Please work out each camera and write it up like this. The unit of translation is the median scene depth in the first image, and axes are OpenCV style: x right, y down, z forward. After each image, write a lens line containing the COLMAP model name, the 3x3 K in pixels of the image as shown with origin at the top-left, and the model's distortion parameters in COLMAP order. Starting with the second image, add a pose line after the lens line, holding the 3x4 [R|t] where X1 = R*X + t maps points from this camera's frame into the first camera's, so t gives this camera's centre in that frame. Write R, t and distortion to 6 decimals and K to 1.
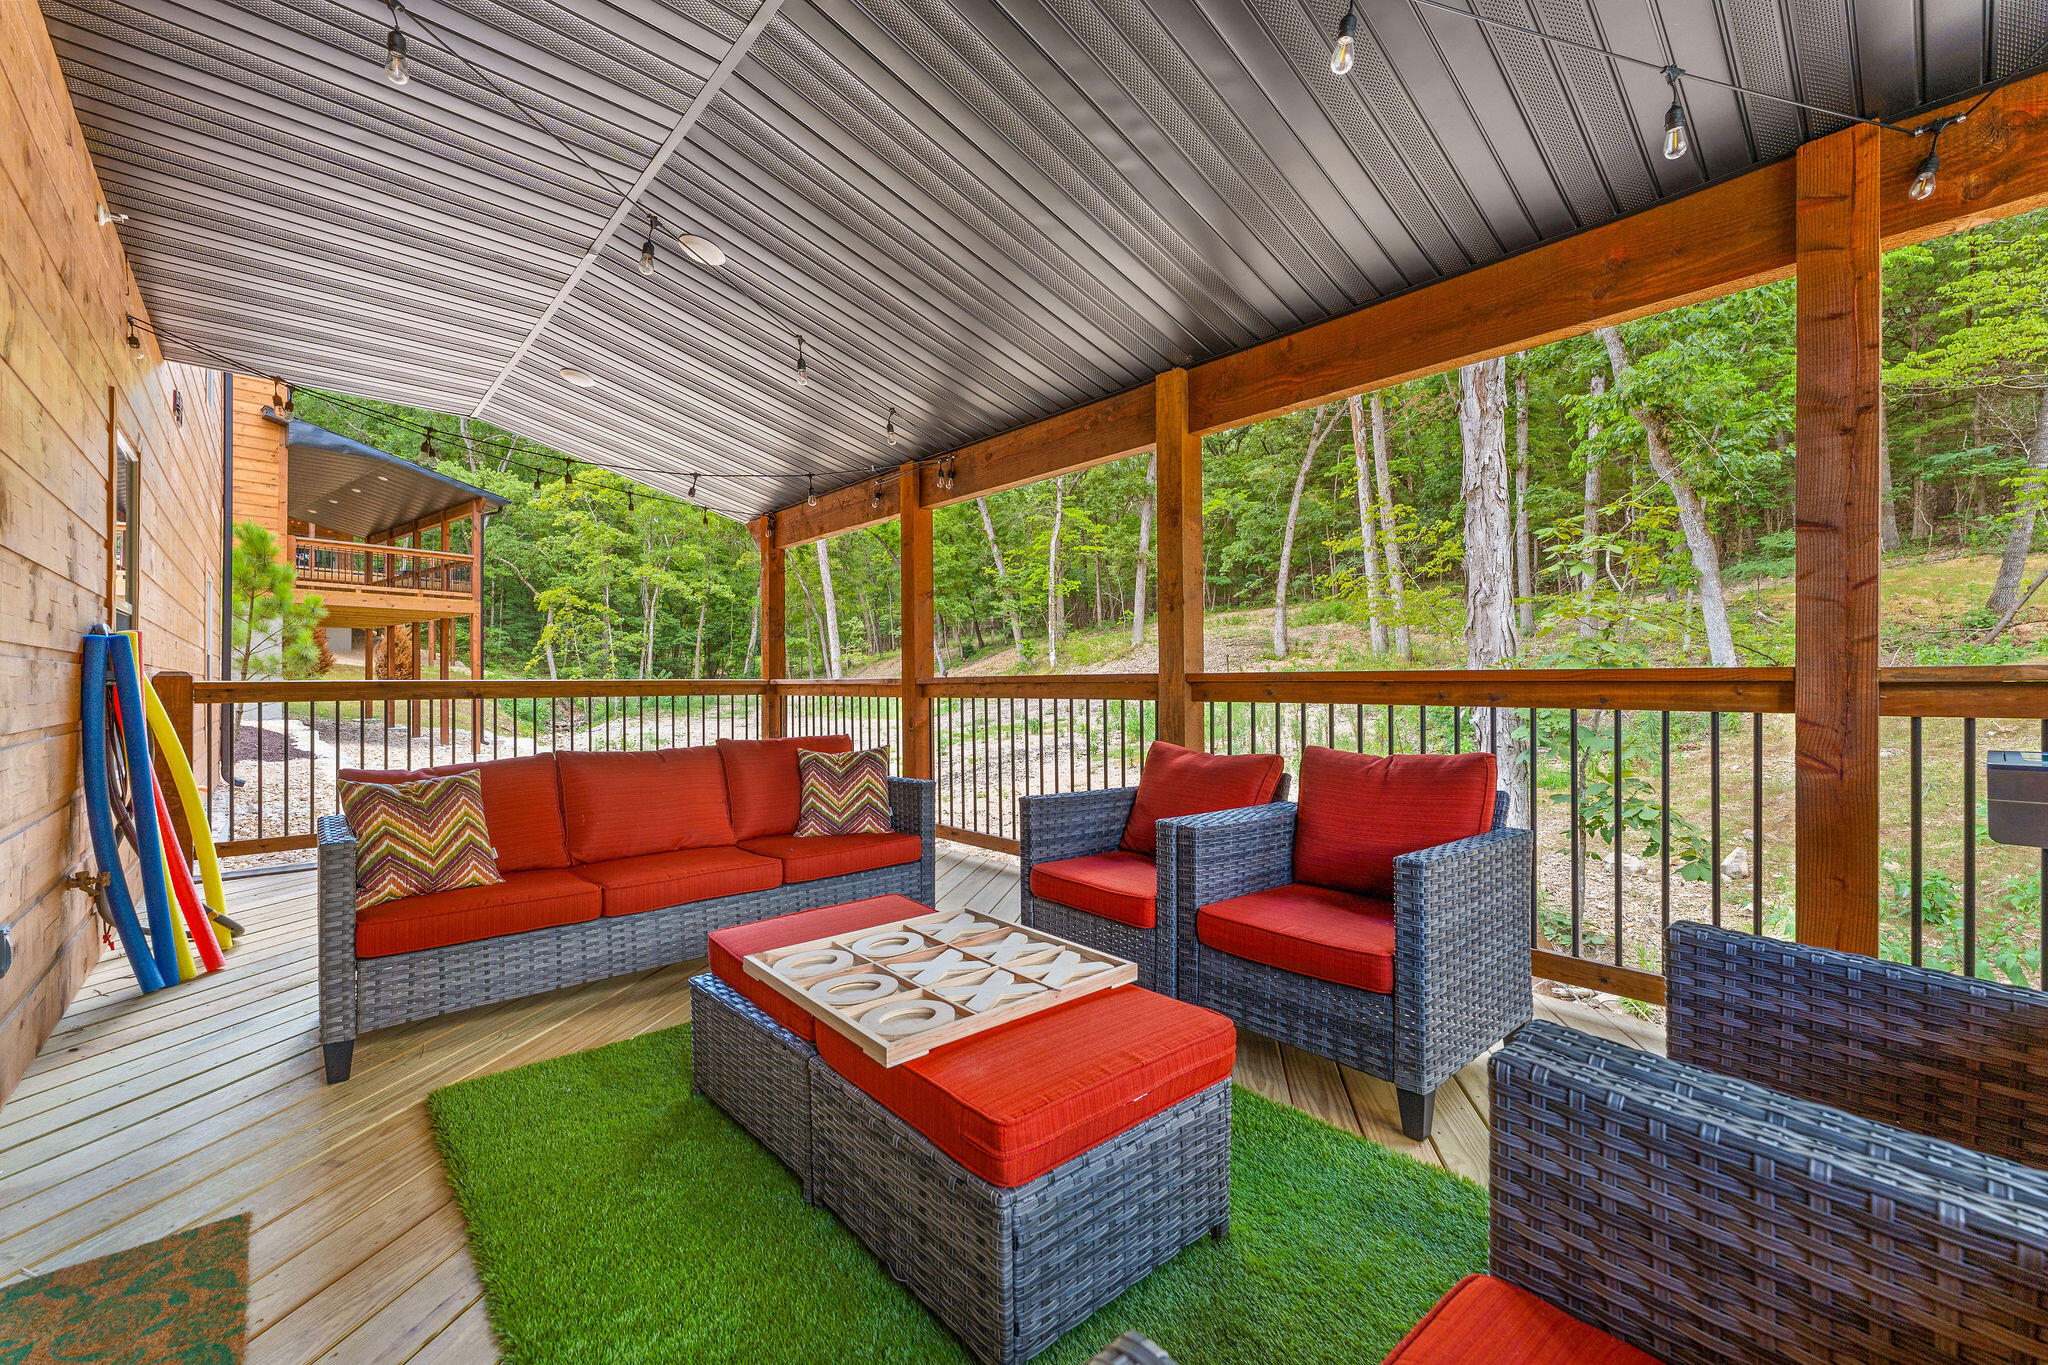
lens RADIAL K [[818.9, 0, 1021.1], [0, 818.9, 689.7], [0, 0, 1]] dist [0.002218, -0.000035]
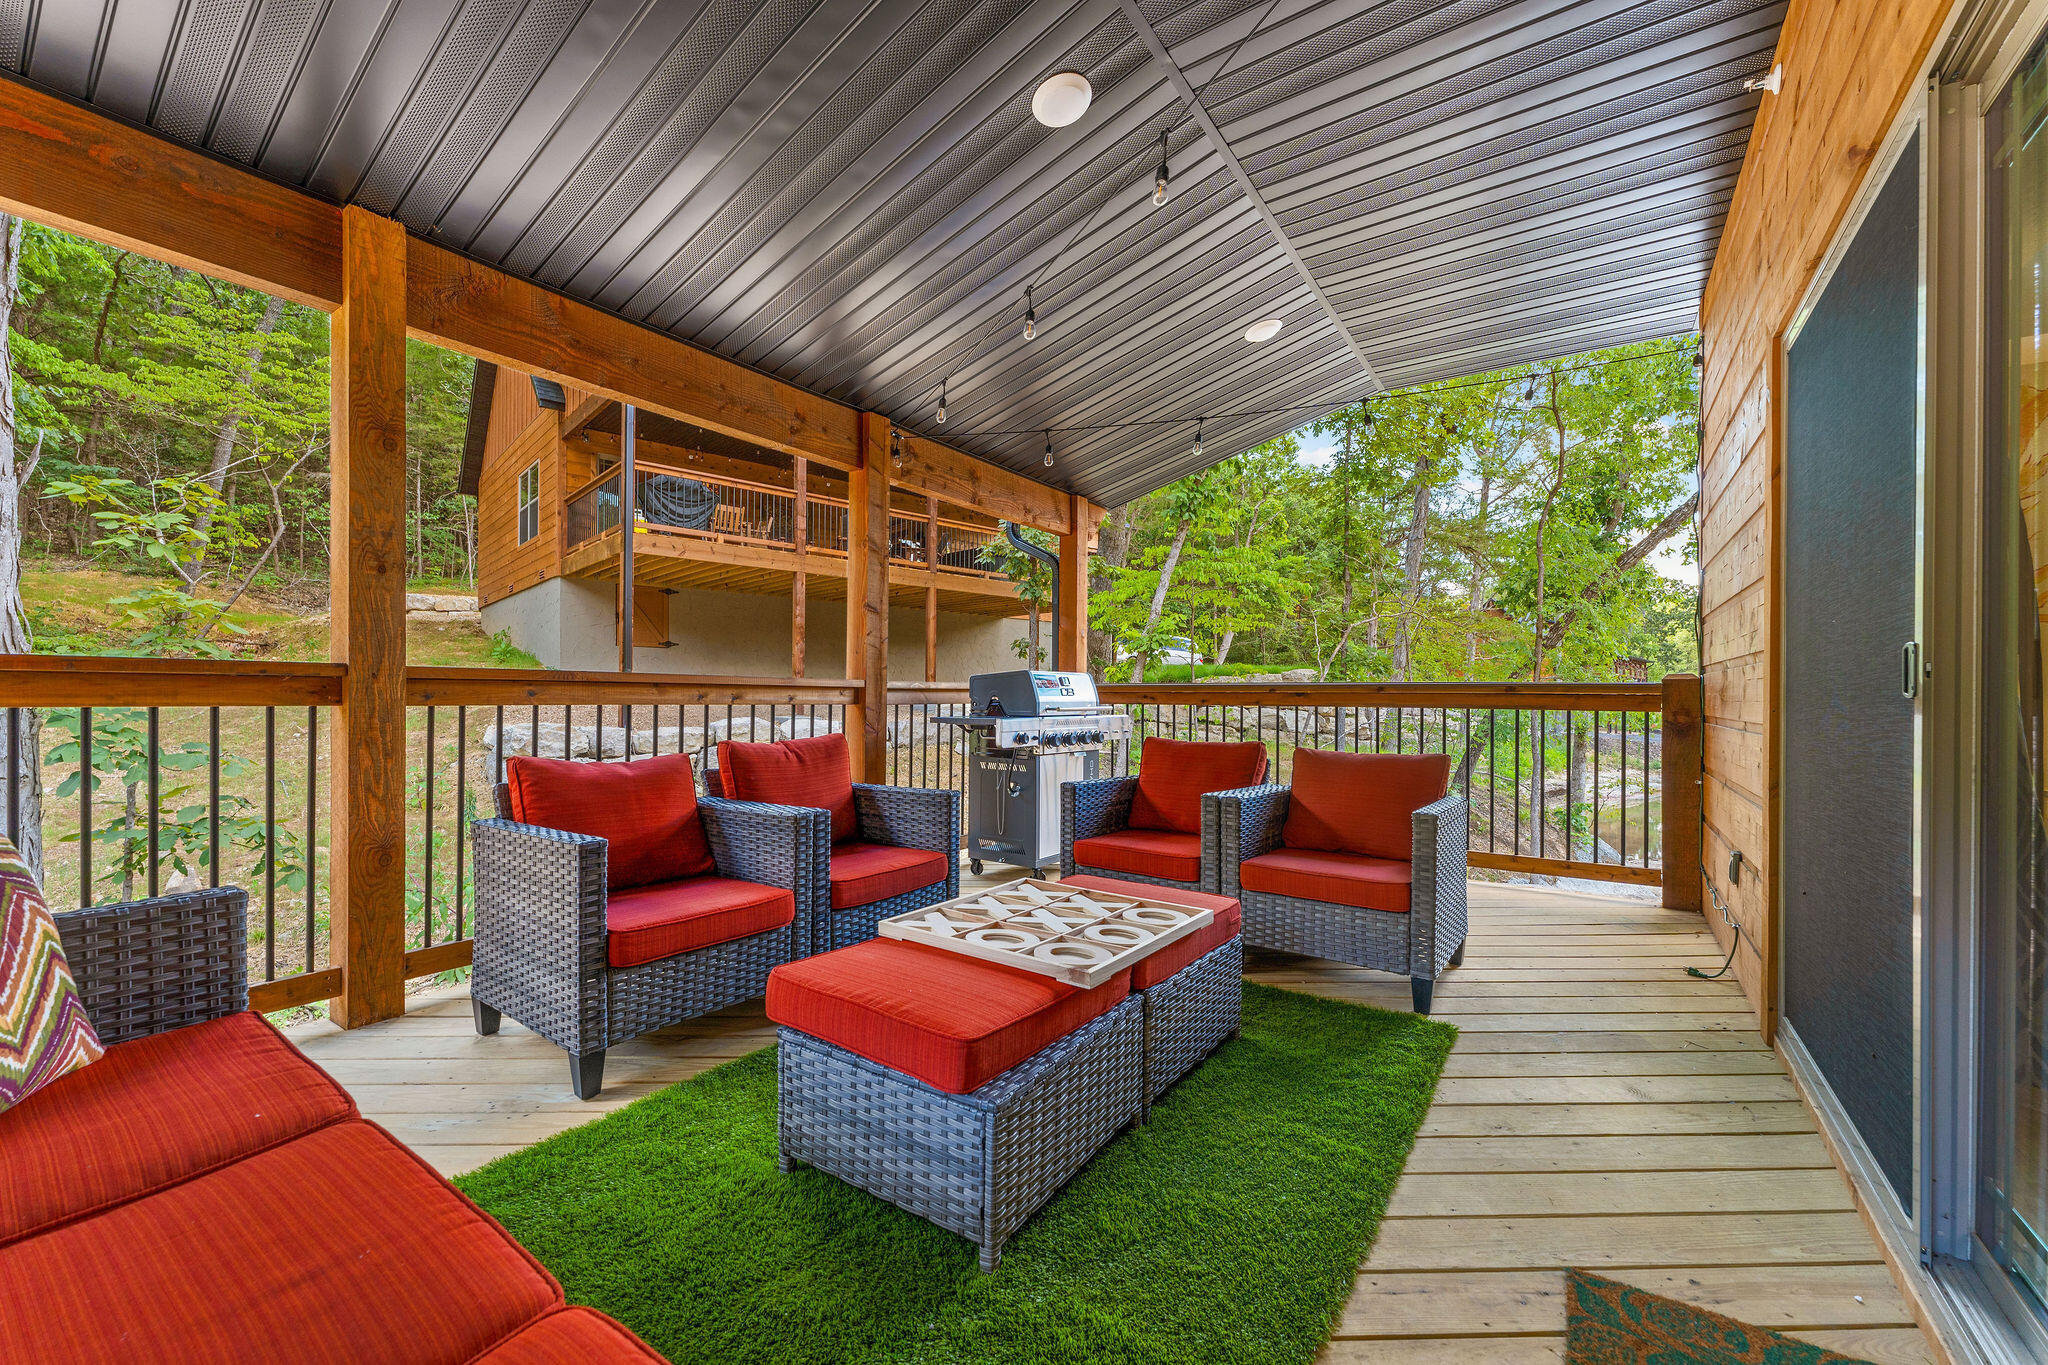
lens RADIAL K [[818.9, 0, 1021.1], [0, 818.9, 689.7], [0, 0, 1]] dist [0.002218, -0.000035]
pose [[-0.221262, -0.004696, 0.975203, -0.540157], [-0.002888, 0.999987, 0.004160, 0.000475], [-0.975210, -0.001896, -0.221273, 0.568154]]
